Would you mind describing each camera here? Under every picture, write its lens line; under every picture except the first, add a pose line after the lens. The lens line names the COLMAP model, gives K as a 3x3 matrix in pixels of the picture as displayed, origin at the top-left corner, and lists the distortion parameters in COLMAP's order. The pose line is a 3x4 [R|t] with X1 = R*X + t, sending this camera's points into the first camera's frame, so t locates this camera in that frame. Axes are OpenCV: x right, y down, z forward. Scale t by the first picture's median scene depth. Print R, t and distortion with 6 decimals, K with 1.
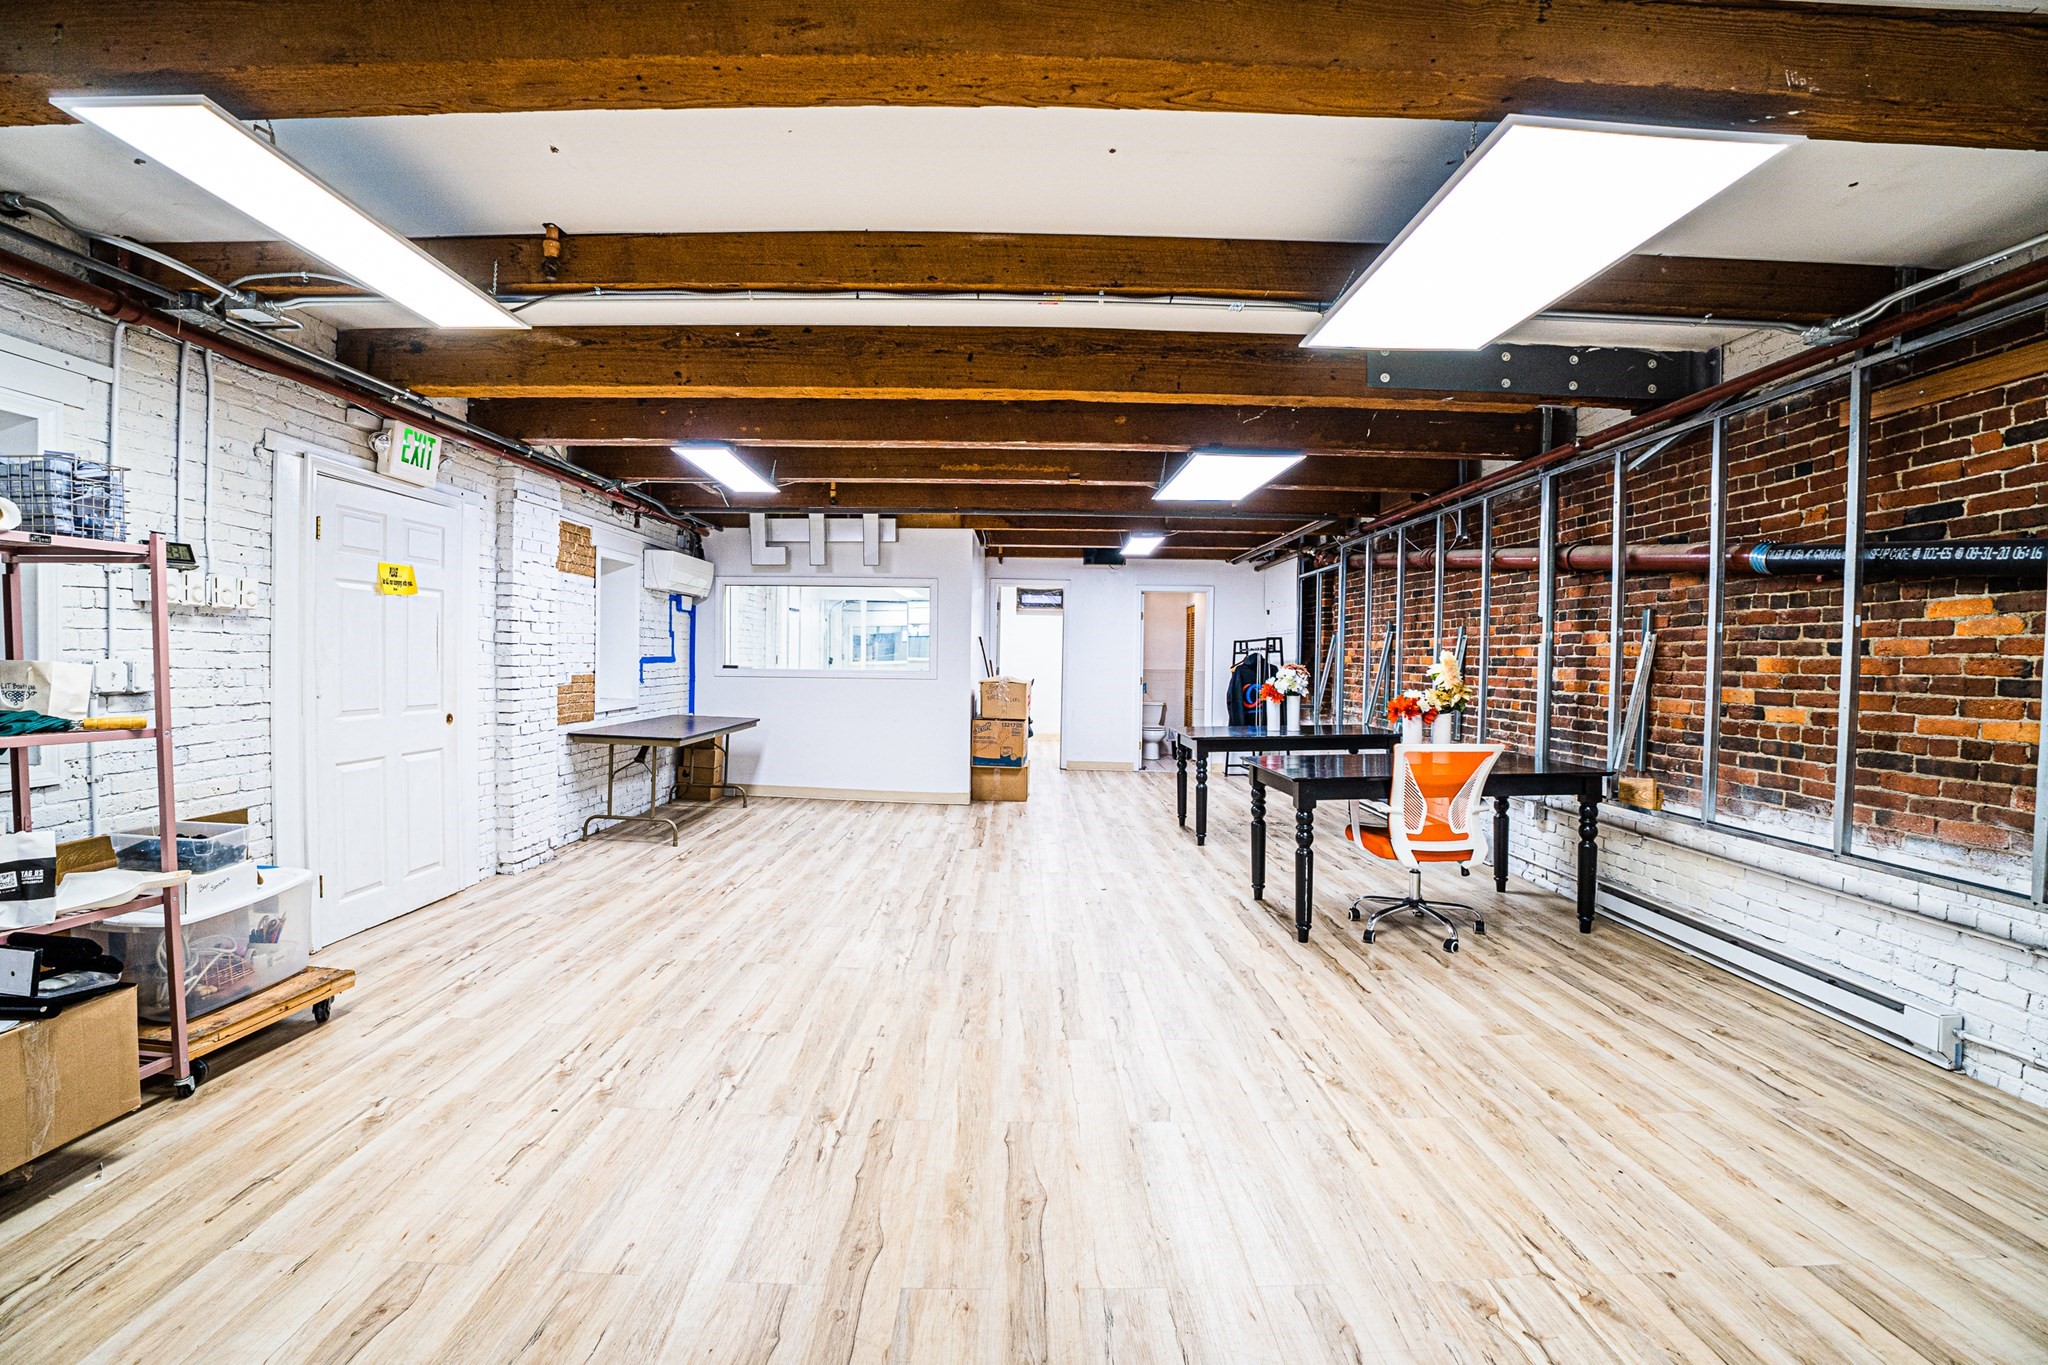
lens RADIAL K [[893.8, 0, 1016.1], [0, 893.8, 684.4], [0, 0, 1]] dist [-0.066915, 0.013650]
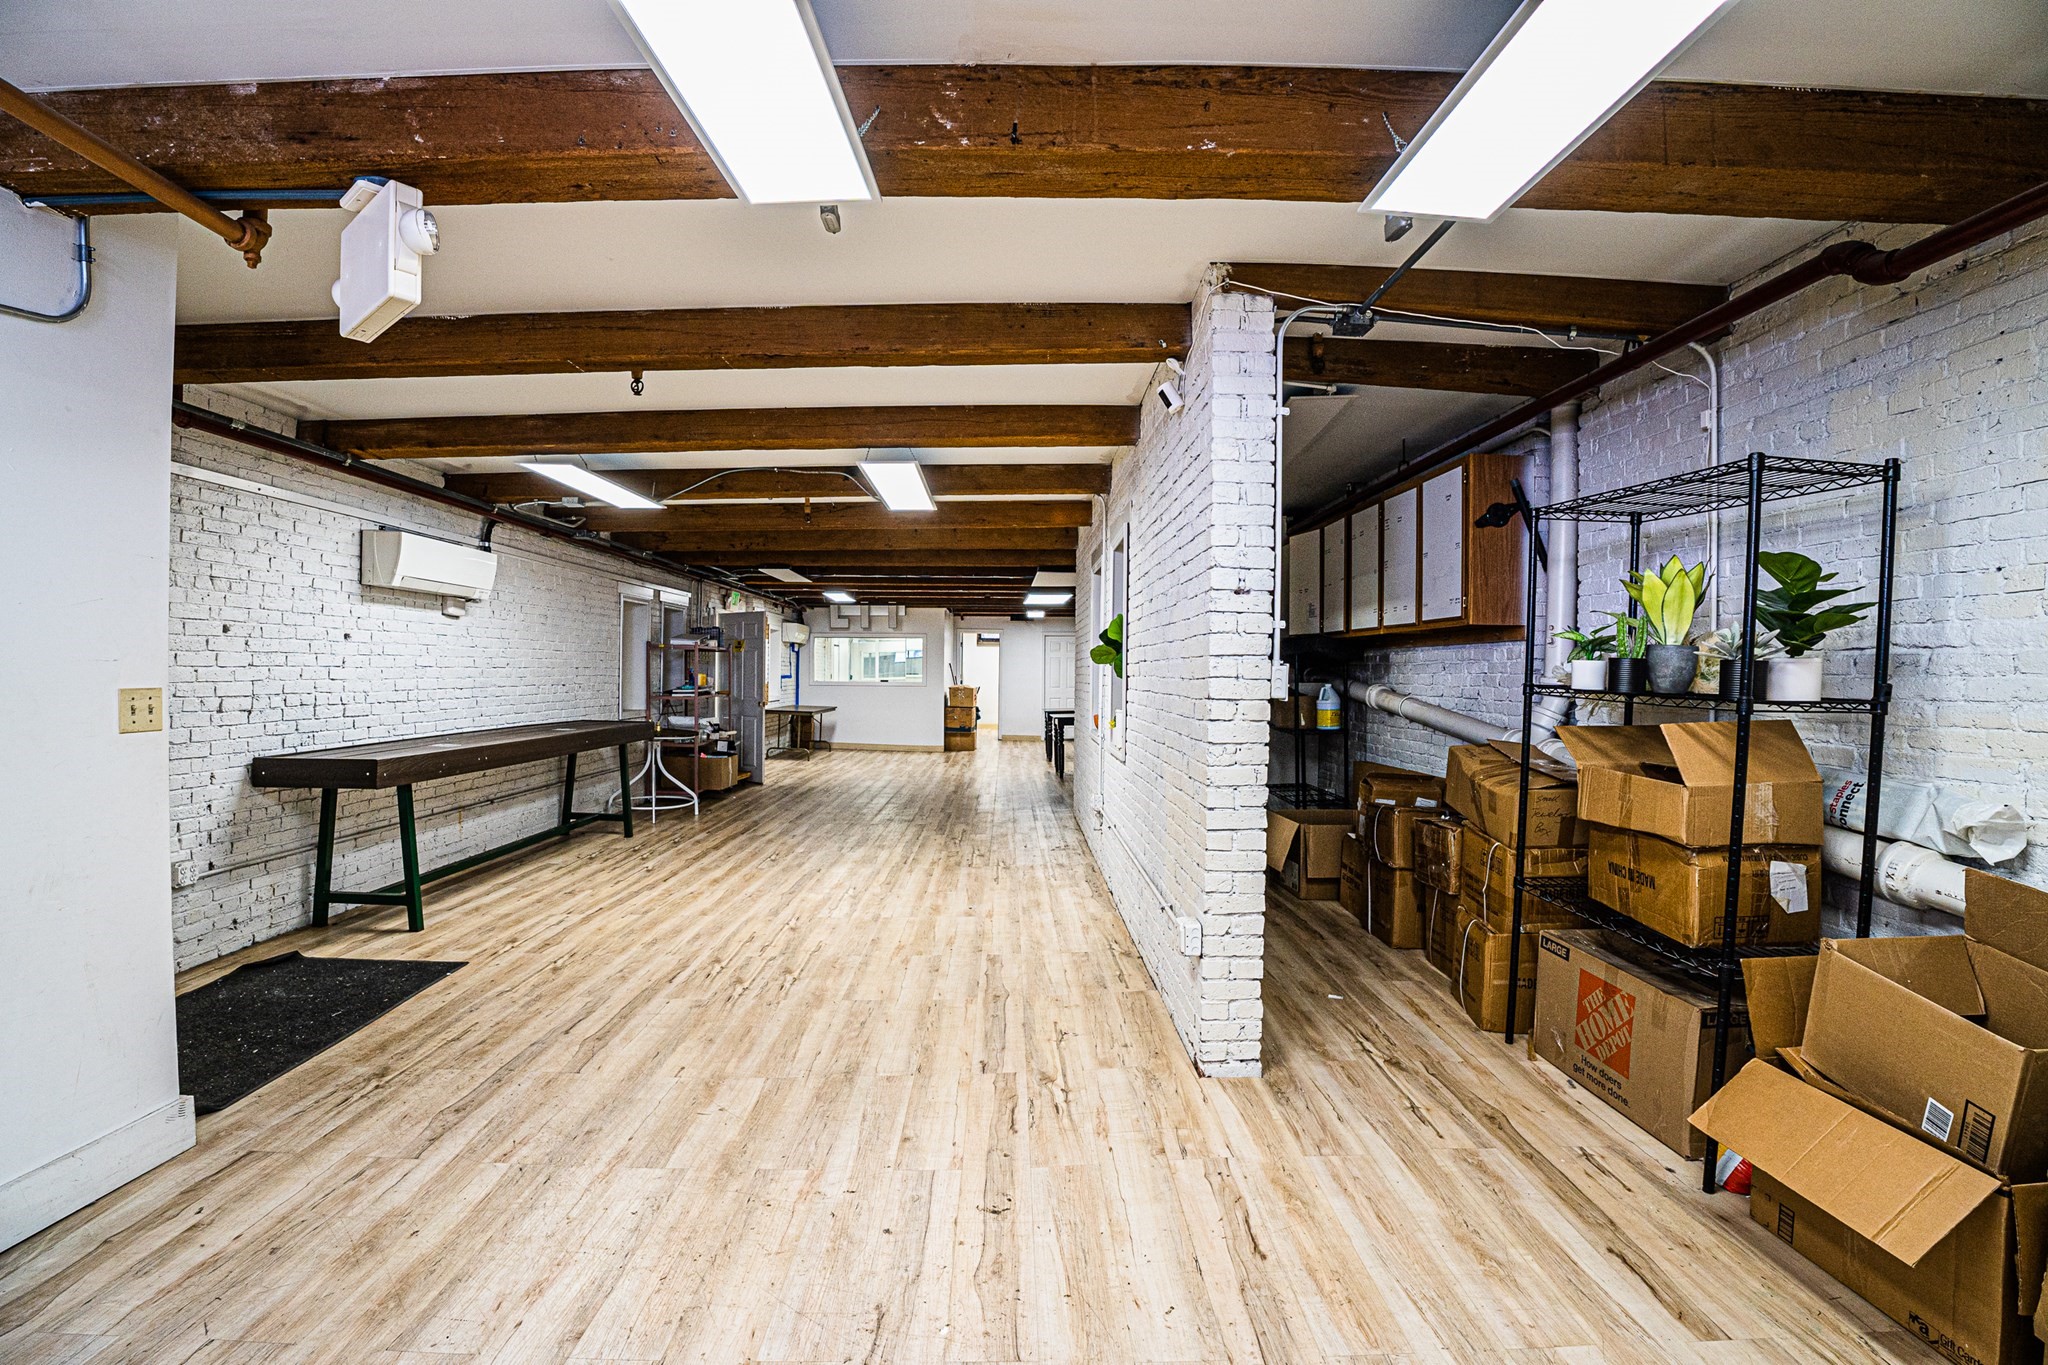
lens RADIAL K [[893.8, 0, 992.5], [0, 893.8, 685.5], [0, 0, 1]] dist [-0.066915, 0.013650]
pose [[0.999980, -0.006370, 0.000431, 0.094518], [0.006377, 0.999816, -0.018079, 0.051302], [-0.000316, 0.018081, 0.999836, -1.684414]]
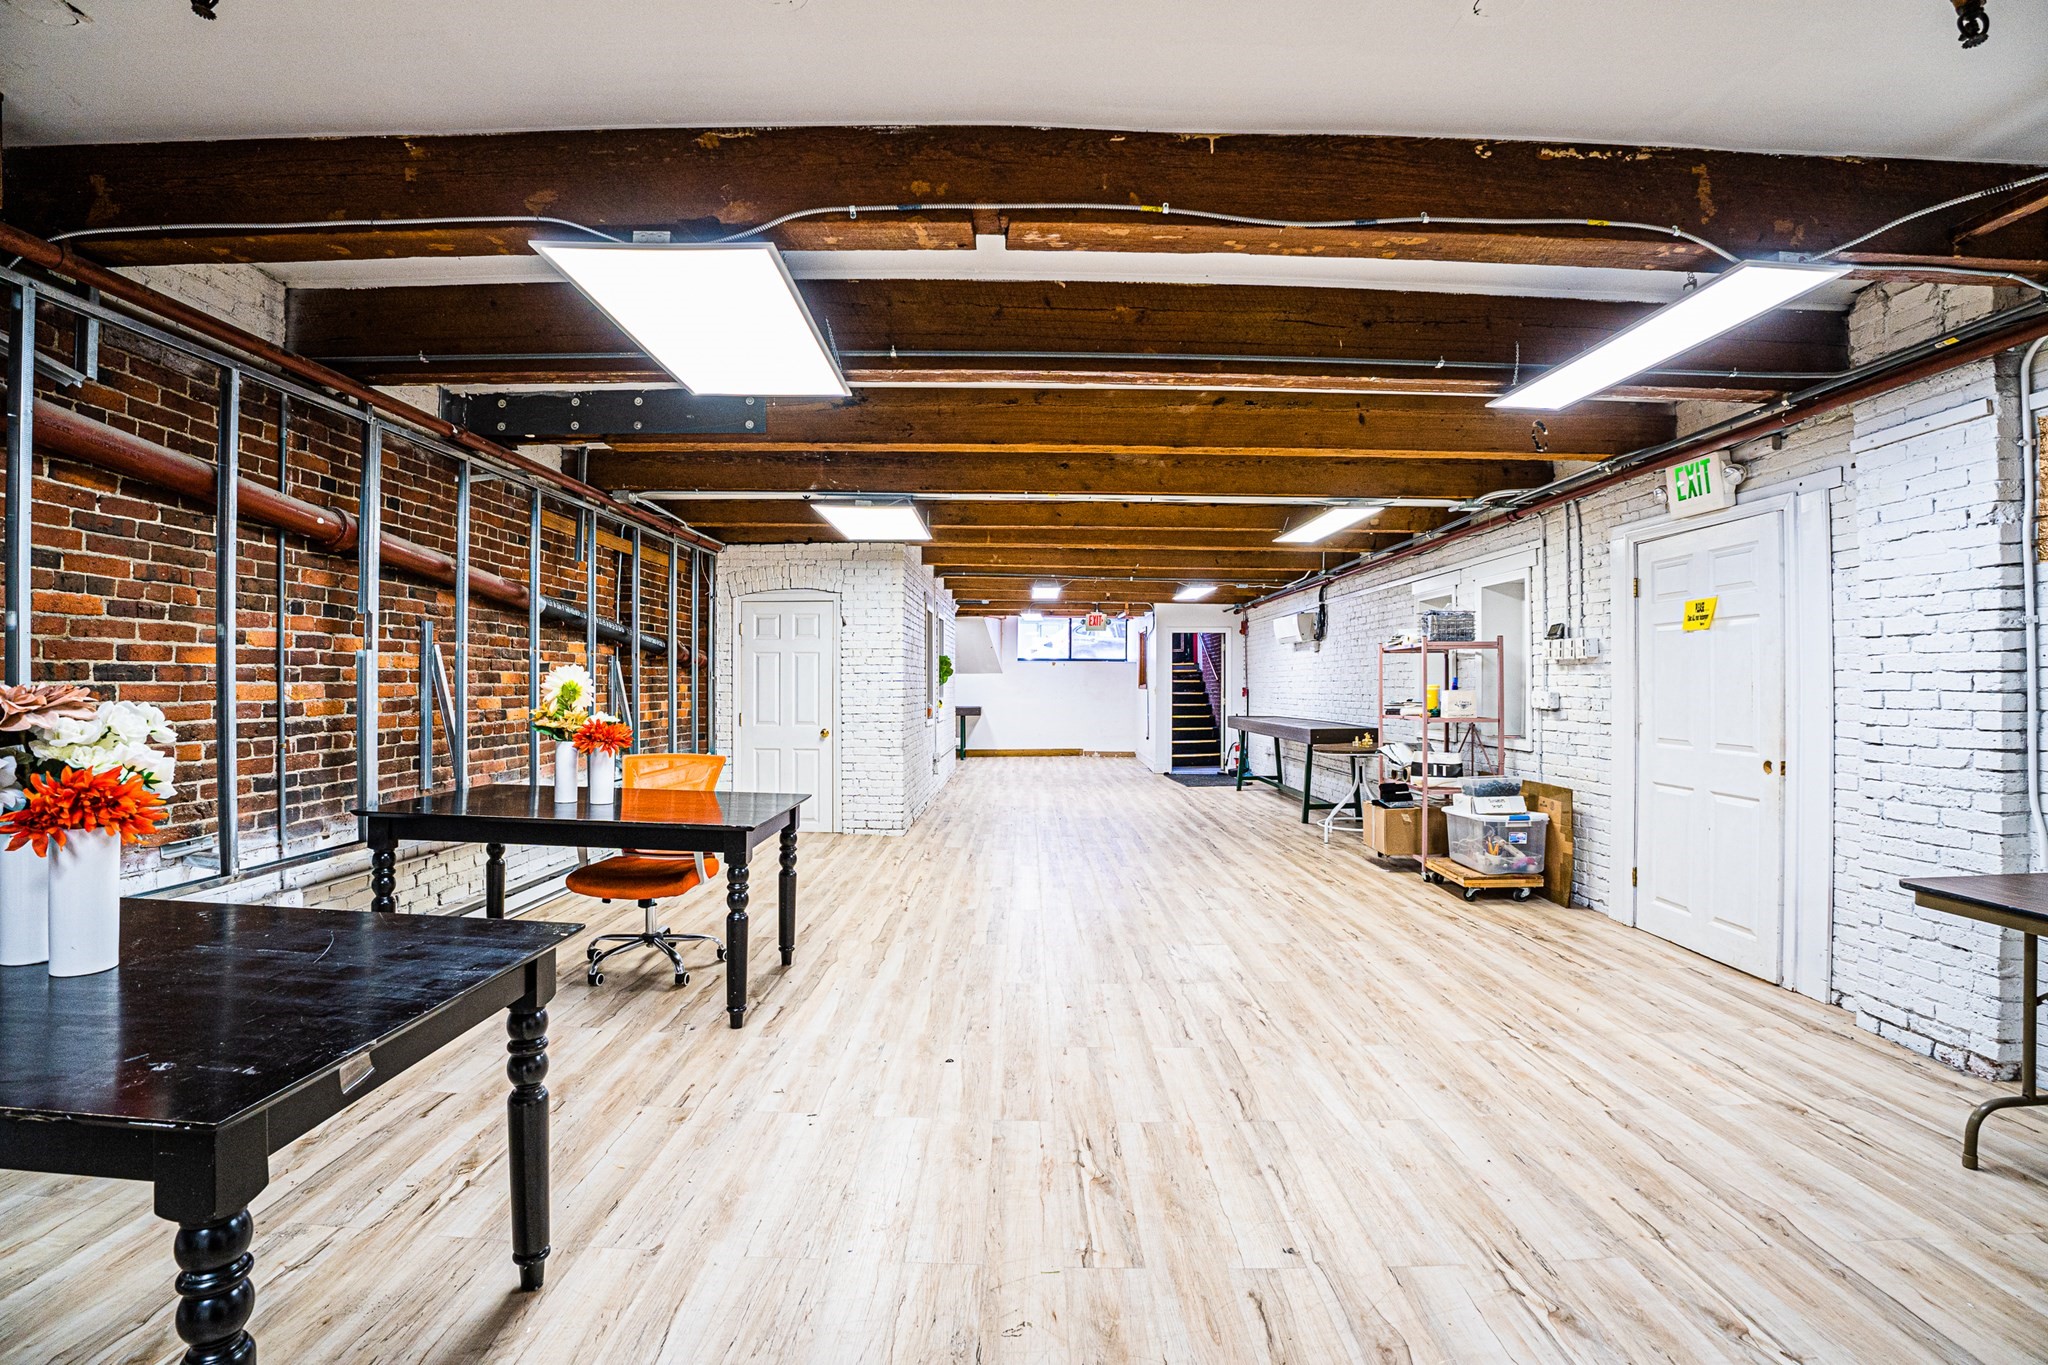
lens RADIAL K [[893.8, 0, 1018.5], [0, 893.8, 683.0], [0, 0, 1]] dist [-0.066915, 0.013650]
pose [[-0.999845, -0.016860, 0.005159, 0.060784], [-0.016709, 0.999467, 0.028053, -0.052325], [-0.005630, 0.027963, -0.999593, 1.852783]]
